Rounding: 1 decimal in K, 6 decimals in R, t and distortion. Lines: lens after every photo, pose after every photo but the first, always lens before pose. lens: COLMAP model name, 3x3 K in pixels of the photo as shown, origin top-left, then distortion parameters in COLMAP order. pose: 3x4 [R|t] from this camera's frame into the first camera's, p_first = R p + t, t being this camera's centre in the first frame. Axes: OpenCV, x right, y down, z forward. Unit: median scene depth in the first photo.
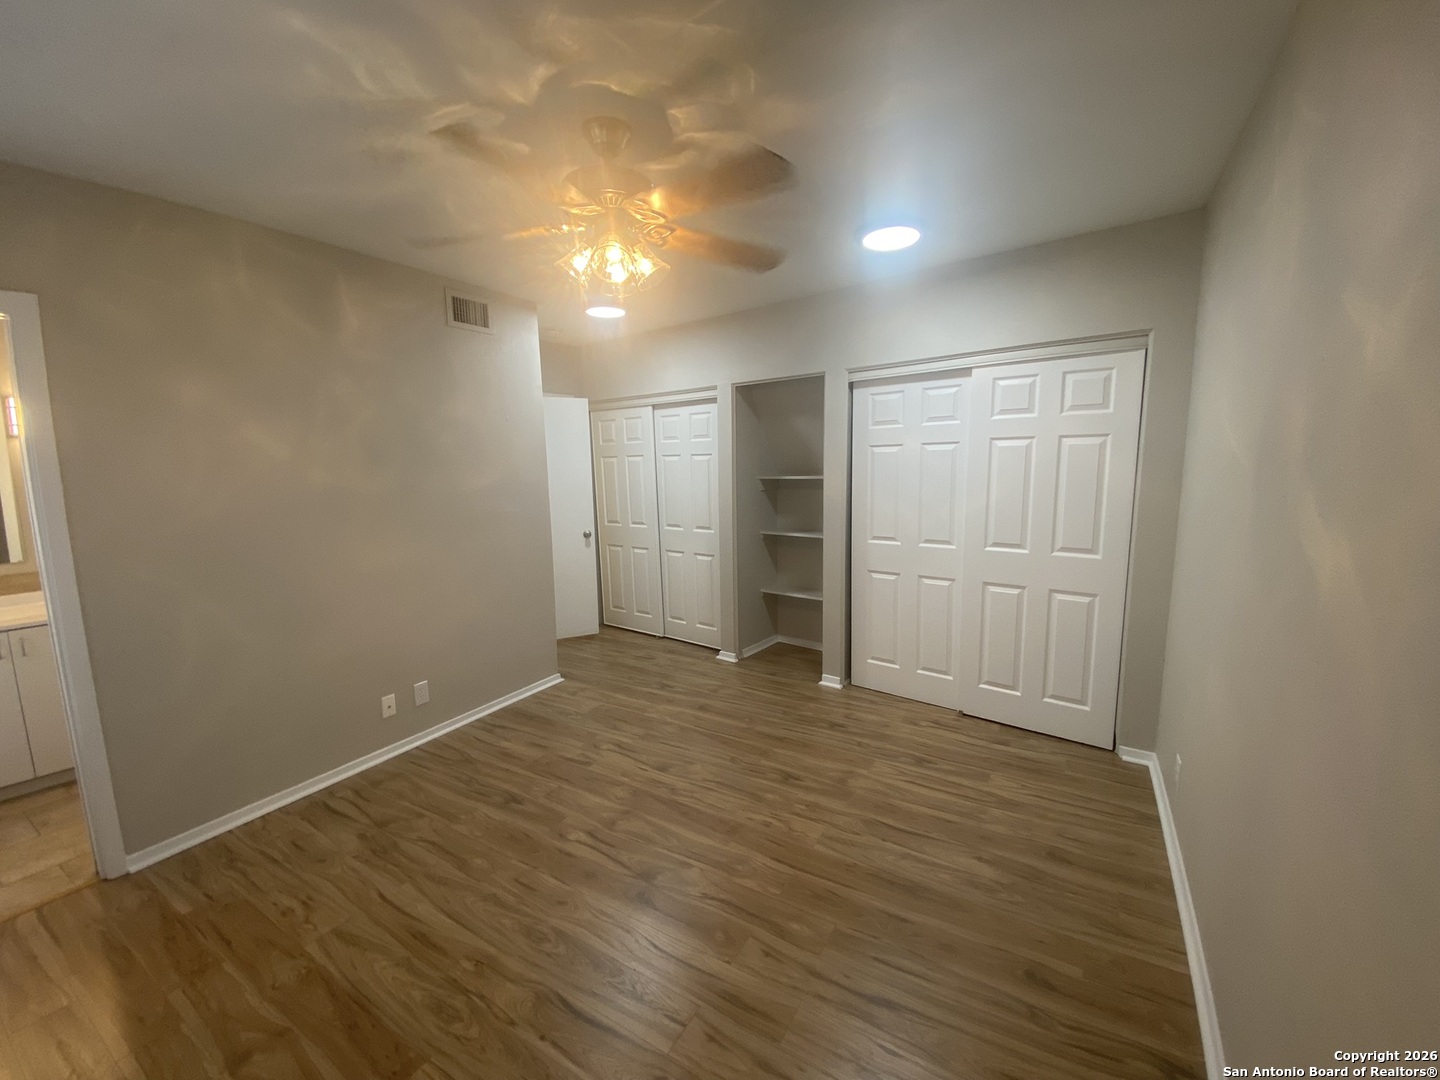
lens RADIAL K [[580.4, 0, 724.0], [0, 580.4, 540.2], [0, 0, 1]] dist [0.017083, -0.019115]
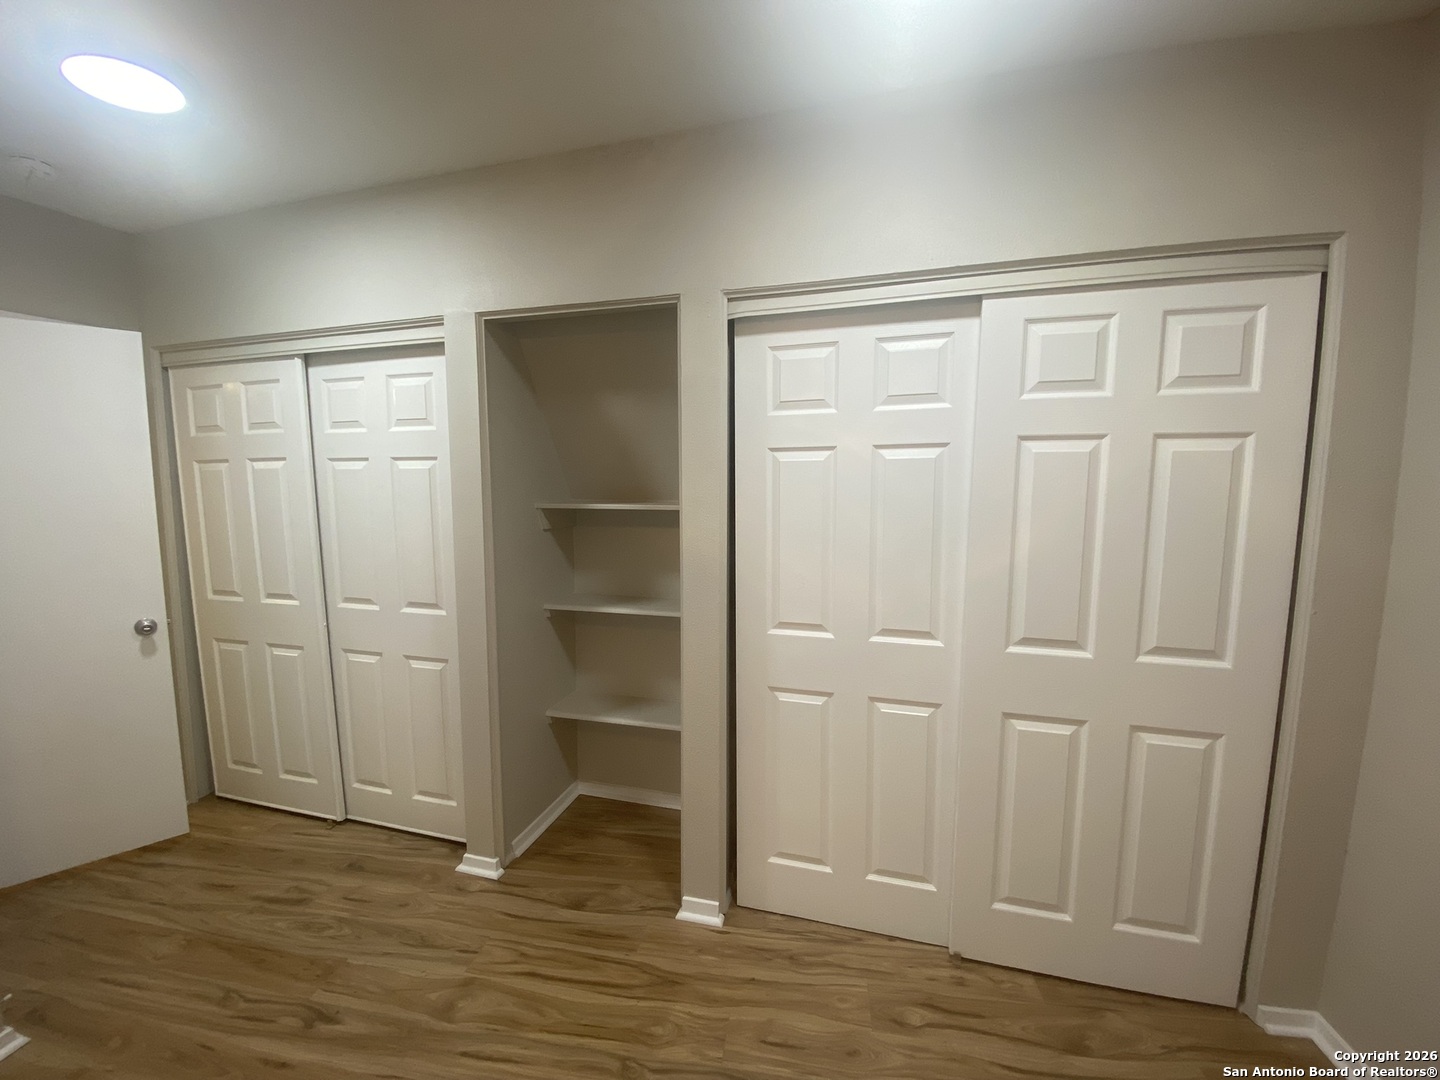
lens RADIAL K [[583.3, 0, 720.0], [0, 583.3, 540.0], [0, 0, 1]] dist [0.041119, -0.035170]
pose [[0.926401, -0.021613, 0.375917, 0.014759], [0.034229, 0.999052, -0.026914, -0.069731], [-0.374979, 0.037800, 0.926262, 0.546450]]
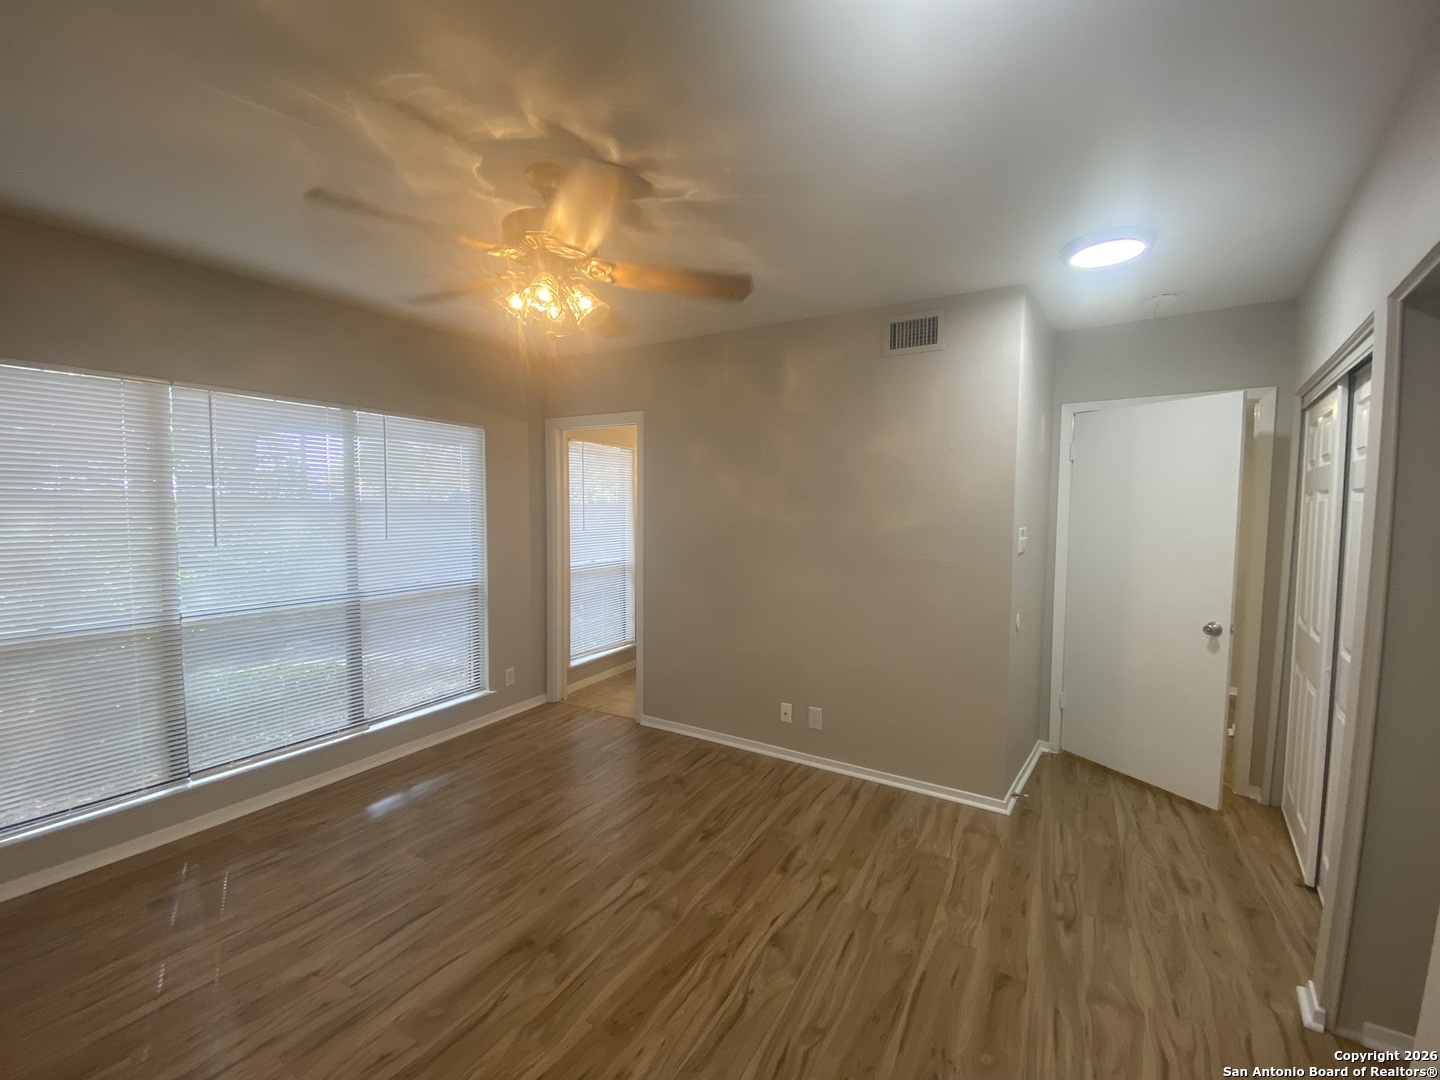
lens RADIAL K [[580.4, 0, 724.0], [0, 580.4, 540.2], [0, 0, 1]] dist [0.017083, -0.019115]
pose [[0.006339, 0.079577, -0.996809, 0.439025], [-0.142158, 0.986776, 0.077872, -0.099198], [0.989824, 0.141211, 0.017568, 0.686359]]
